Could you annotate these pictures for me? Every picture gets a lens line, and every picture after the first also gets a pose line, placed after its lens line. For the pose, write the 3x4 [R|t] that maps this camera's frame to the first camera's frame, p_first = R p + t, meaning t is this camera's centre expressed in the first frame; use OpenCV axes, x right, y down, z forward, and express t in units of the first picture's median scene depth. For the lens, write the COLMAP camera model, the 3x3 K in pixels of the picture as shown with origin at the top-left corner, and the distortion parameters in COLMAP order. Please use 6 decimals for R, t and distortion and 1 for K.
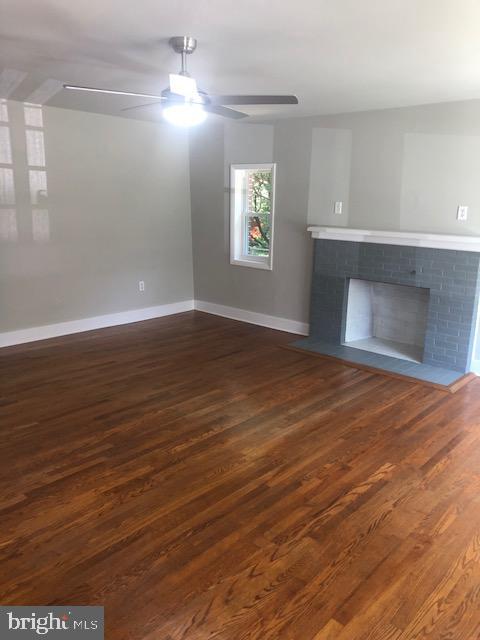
lens RADIAL K [[529.0, 0, 243.6], [0, 529.0, 320.8], [0, 0, 1]] dist [0.054995, -0.006404]
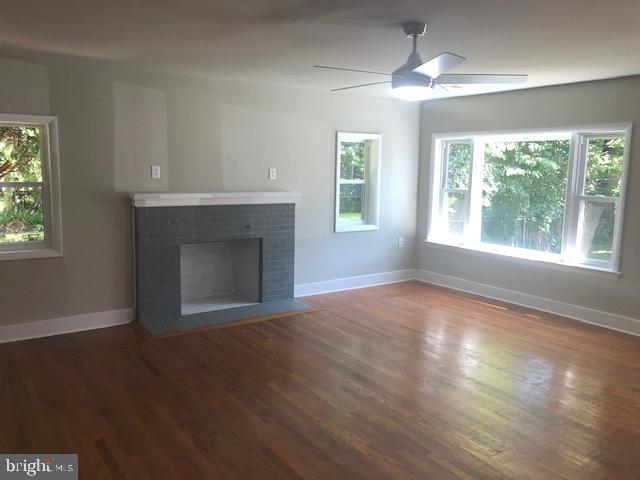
lens RADIAL K [[529.0, 0, 325.4], [0, 529.0, 238.2], [0, 0, 1]] dist [0.054995, -0.006404]
pose [[0.221500, -0.159032, 0.962105, -0.691330], [0.208517, 0.971517, 0.112582, -0.151160], [-0.952606, 0.175678, 0.248352, 0.539297]]
